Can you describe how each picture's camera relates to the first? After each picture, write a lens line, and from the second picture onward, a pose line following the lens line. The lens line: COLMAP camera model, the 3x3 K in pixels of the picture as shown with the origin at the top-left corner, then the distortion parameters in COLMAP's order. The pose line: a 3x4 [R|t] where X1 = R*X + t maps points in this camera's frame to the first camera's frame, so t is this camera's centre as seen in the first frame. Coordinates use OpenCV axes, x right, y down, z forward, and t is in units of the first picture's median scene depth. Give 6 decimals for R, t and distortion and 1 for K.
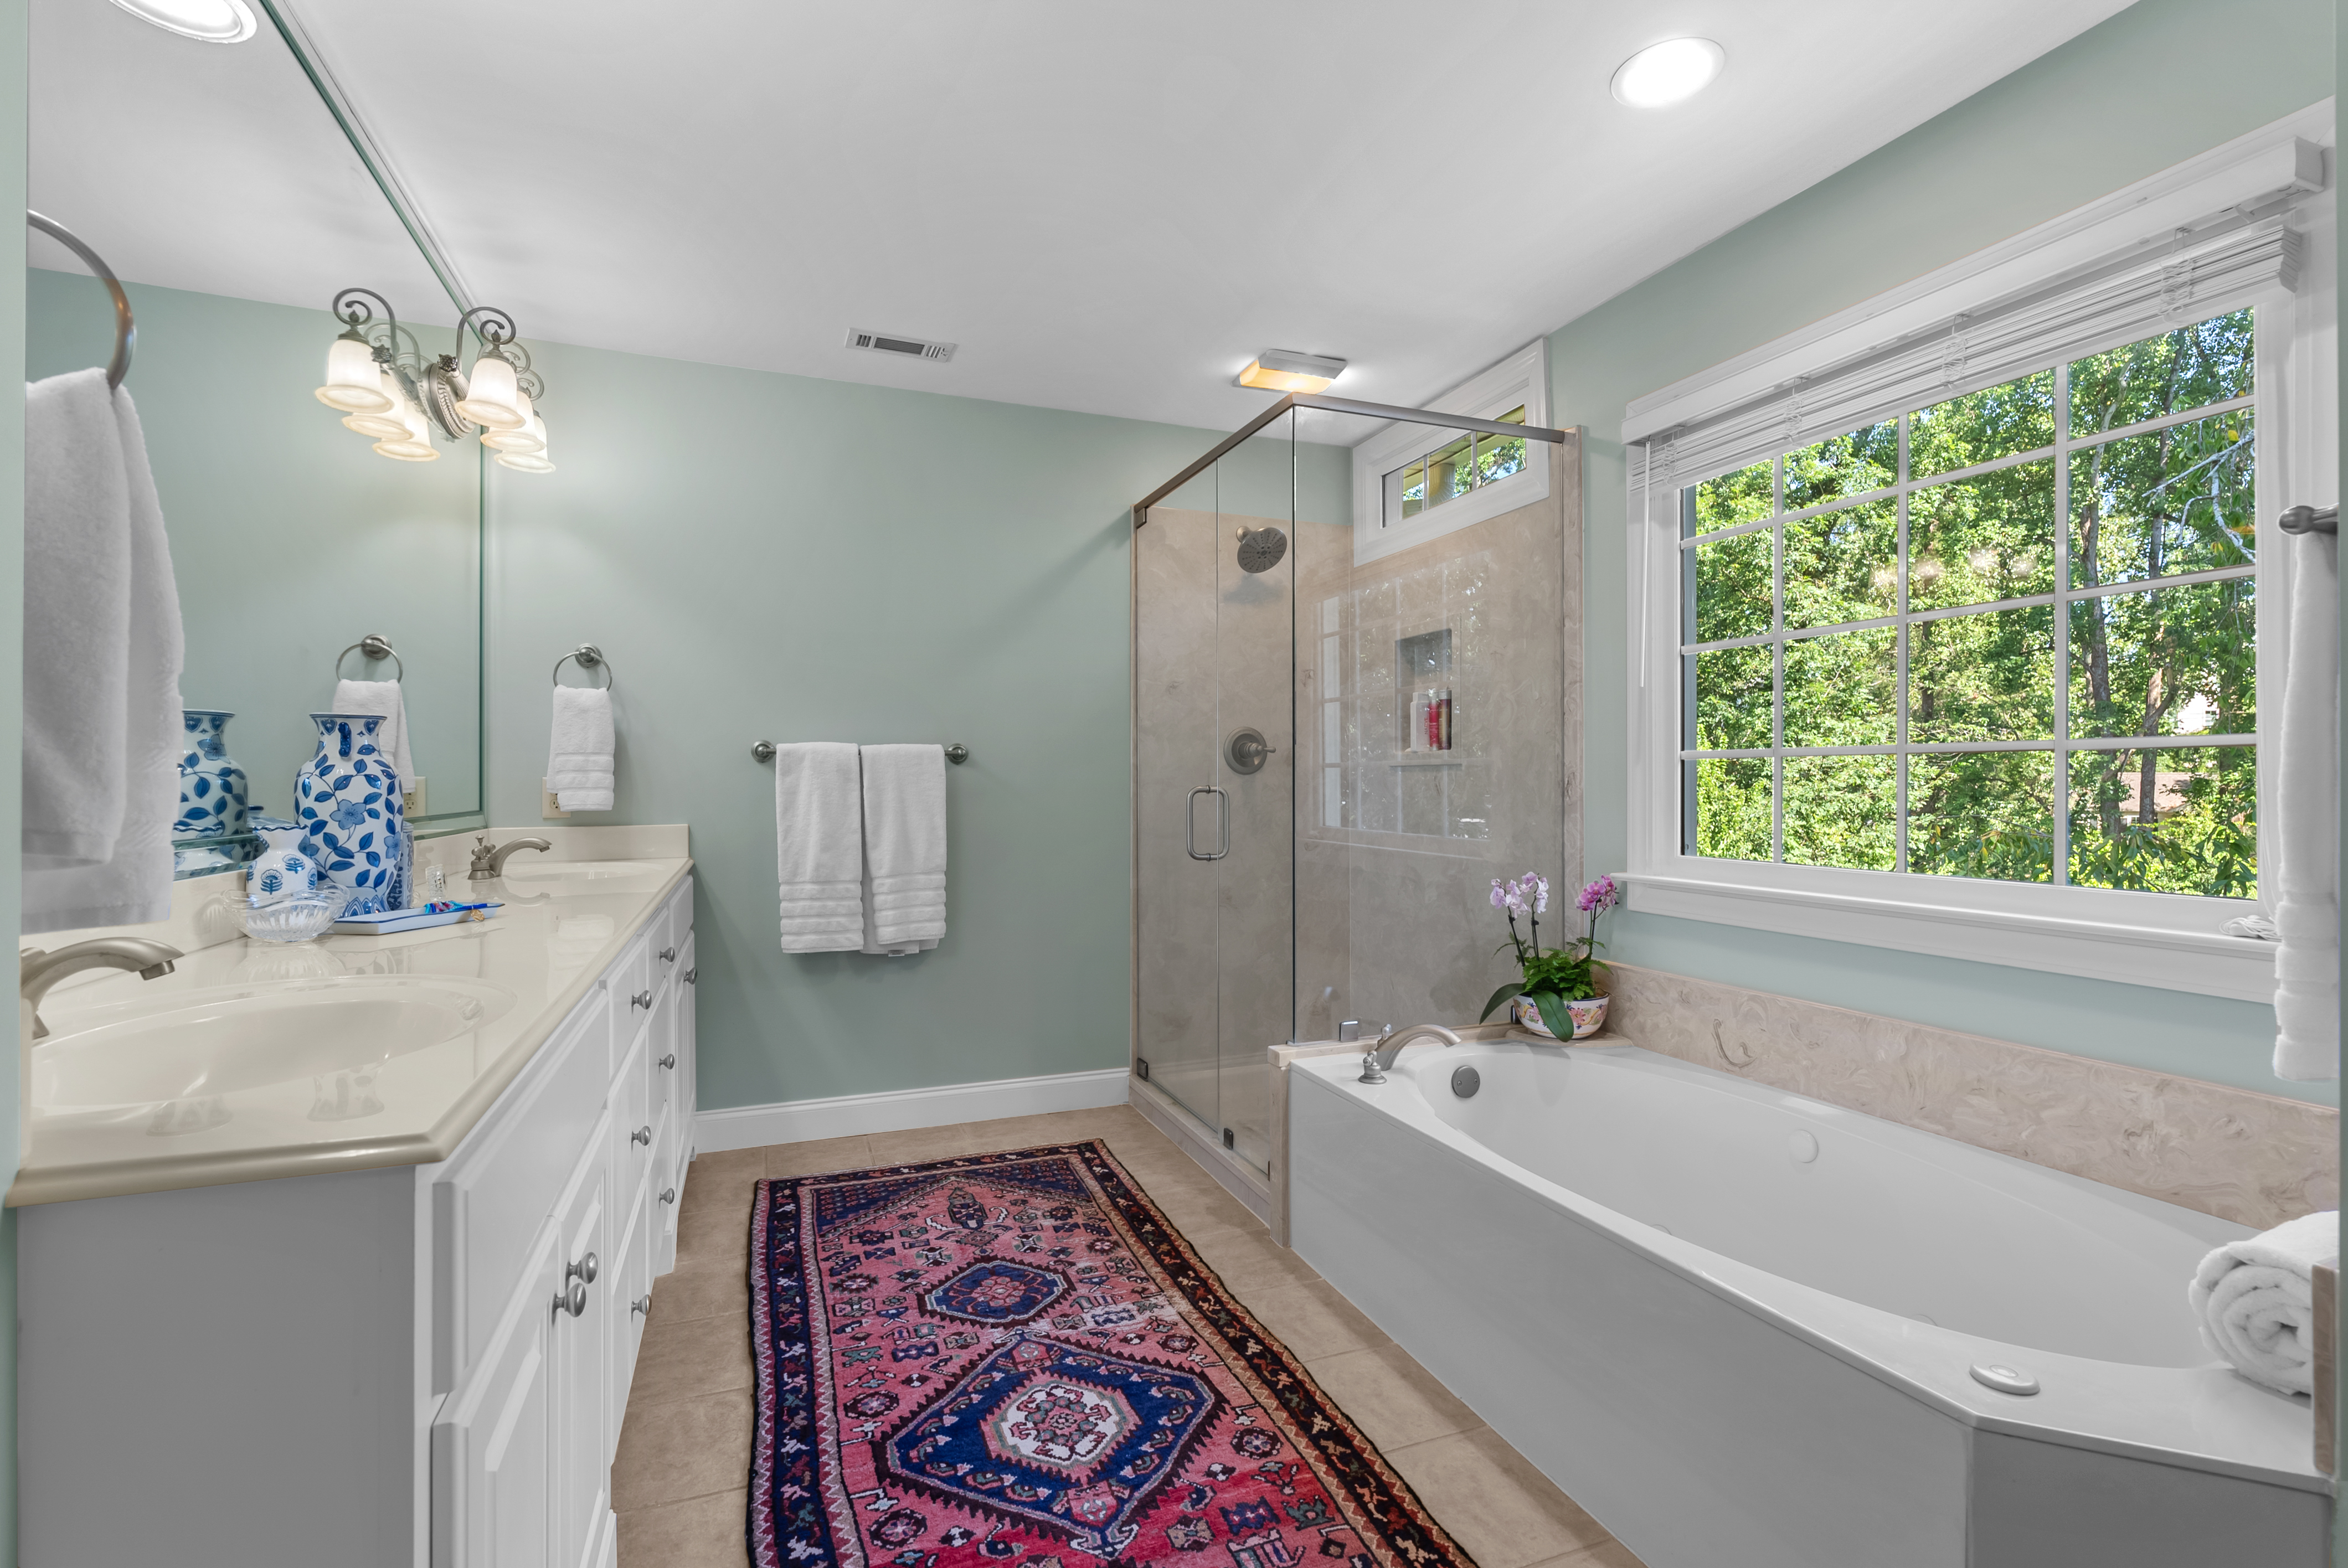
lens RADIAL K [[1080.6, 0, 1179.5], [0, 1080.6, 781.9], [0, 0, 1]] dist [-0.006189, 0.001067]
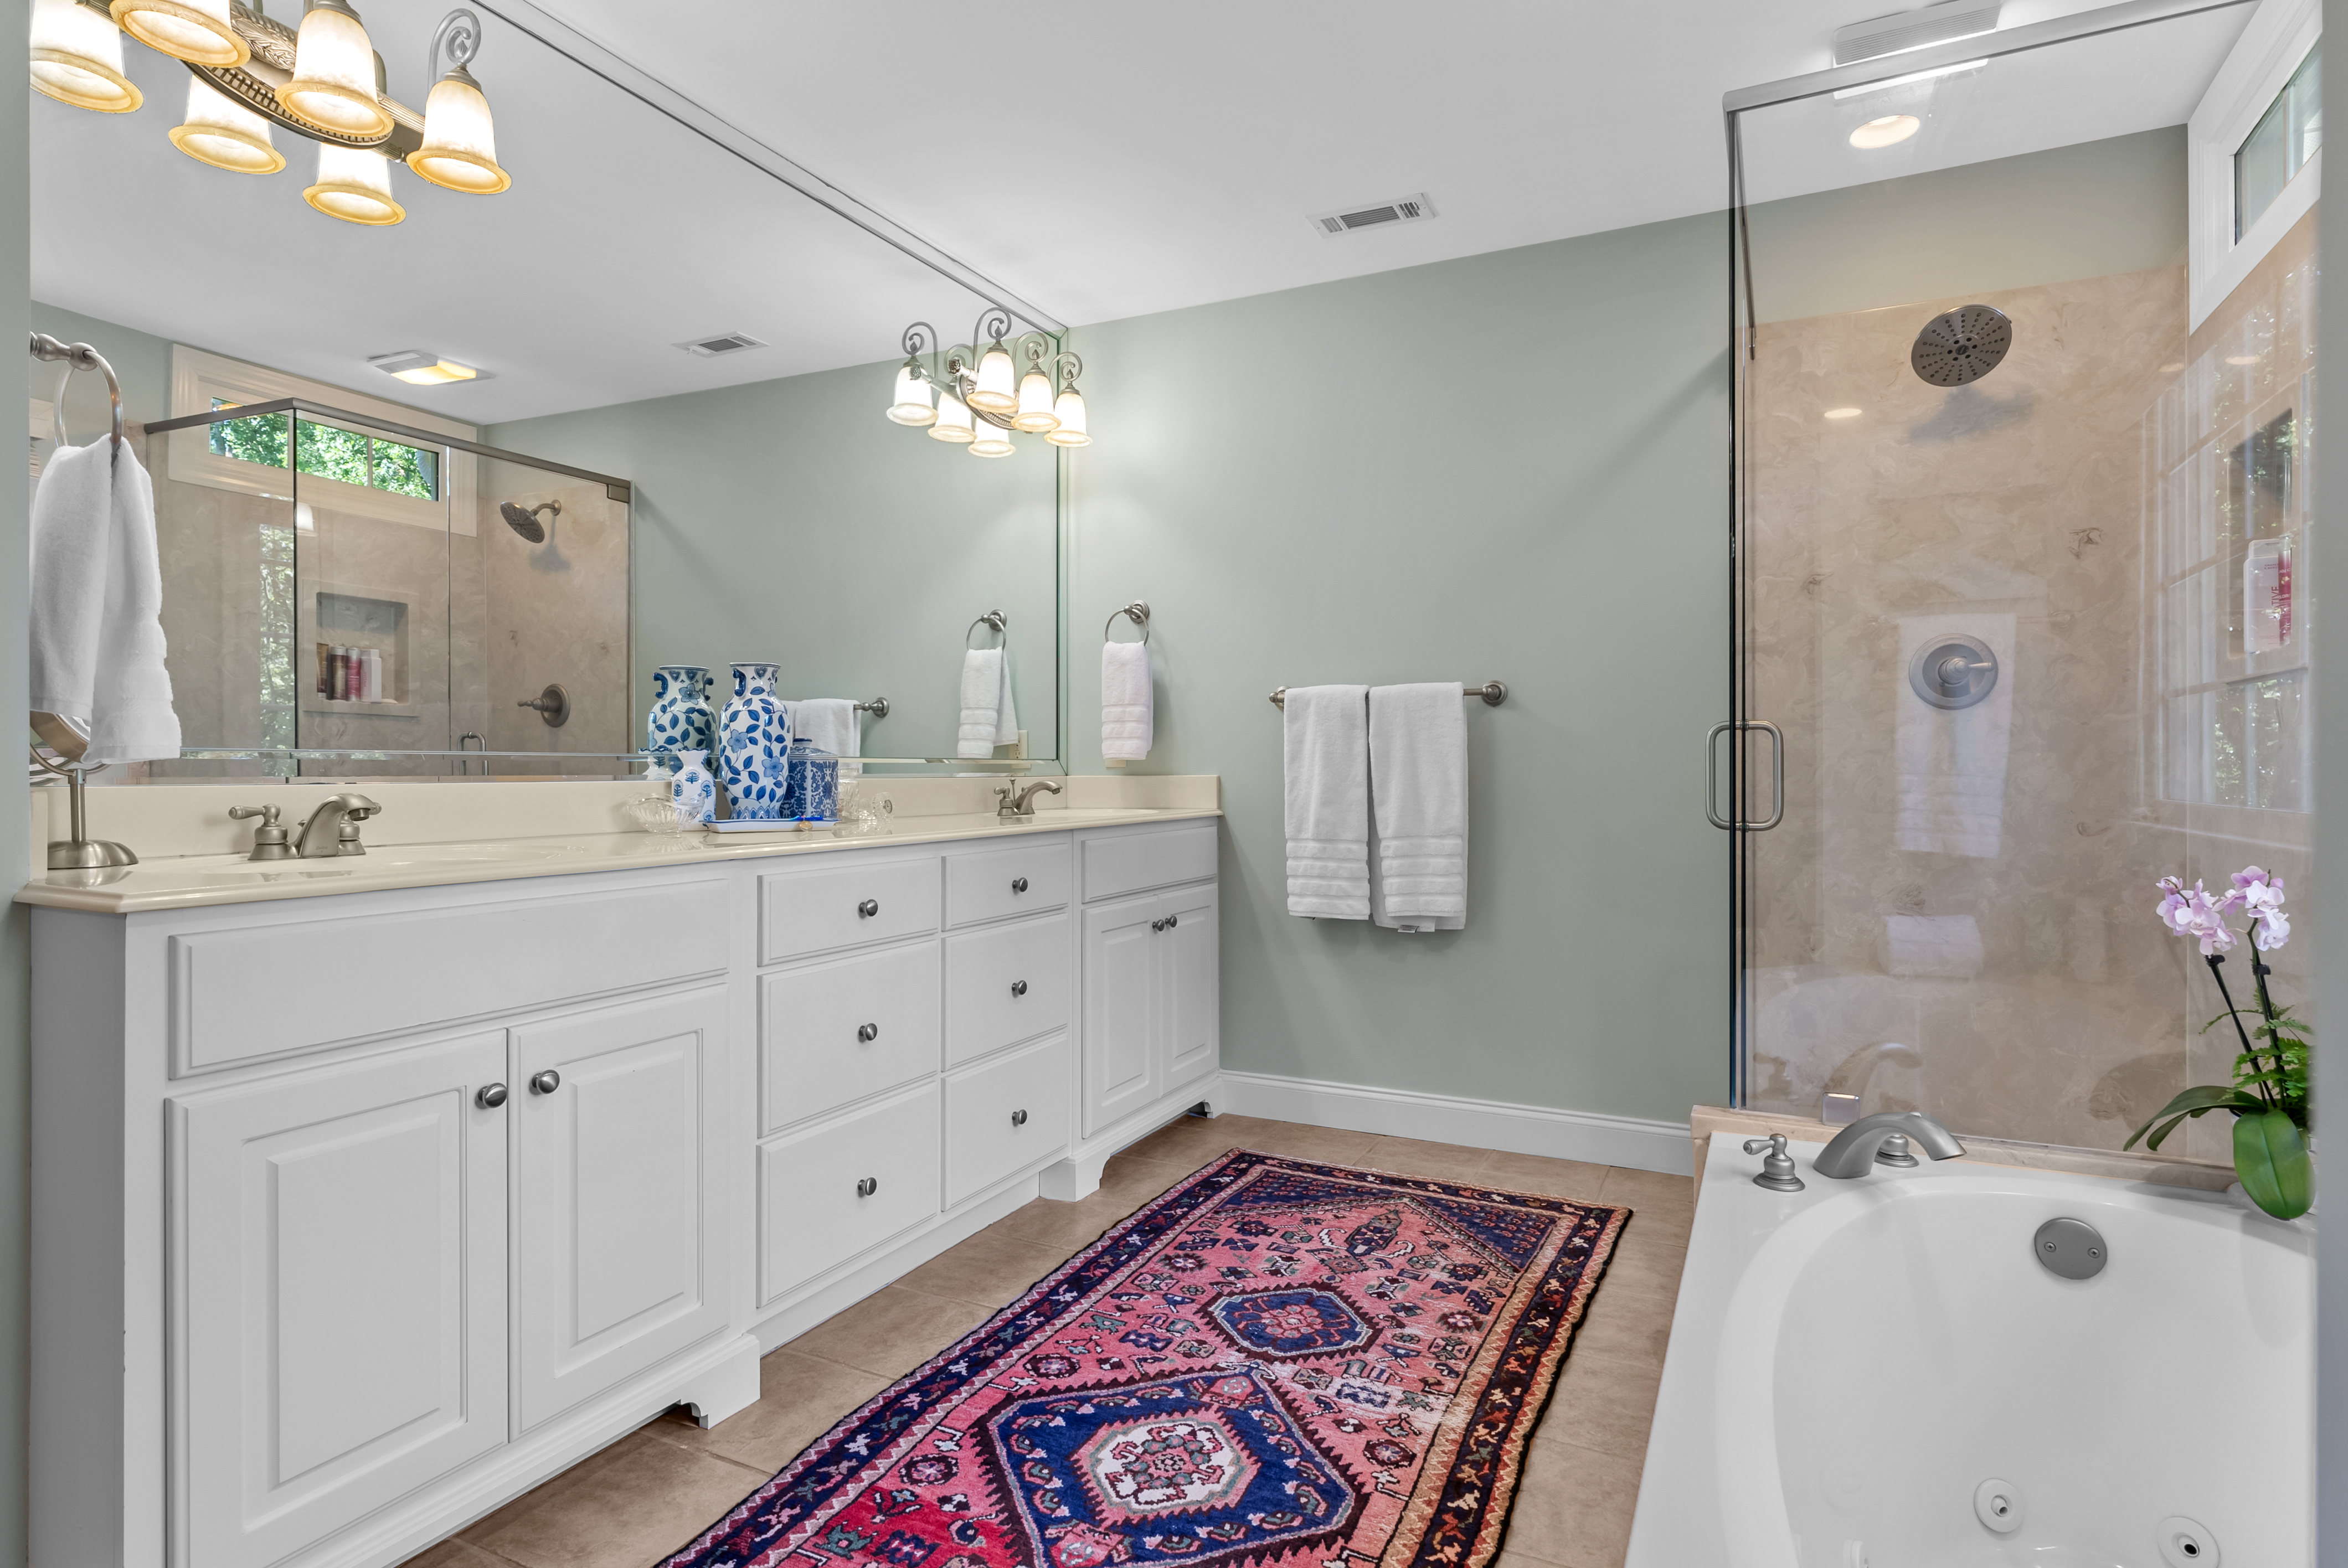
lens RADIAL K [[1246.0, 0, 1168.3], [0, 1246.0, 771.7], [0, 0, 1]] dist [-0.007524, 0.000327]
pose [[0.662038, 0.001820, -0.749468, 0.462737], [-0.000611, 0.999998, 0.001888, 0.043403], [0.749470, -0.000792, 0.662038, 0.276492]]
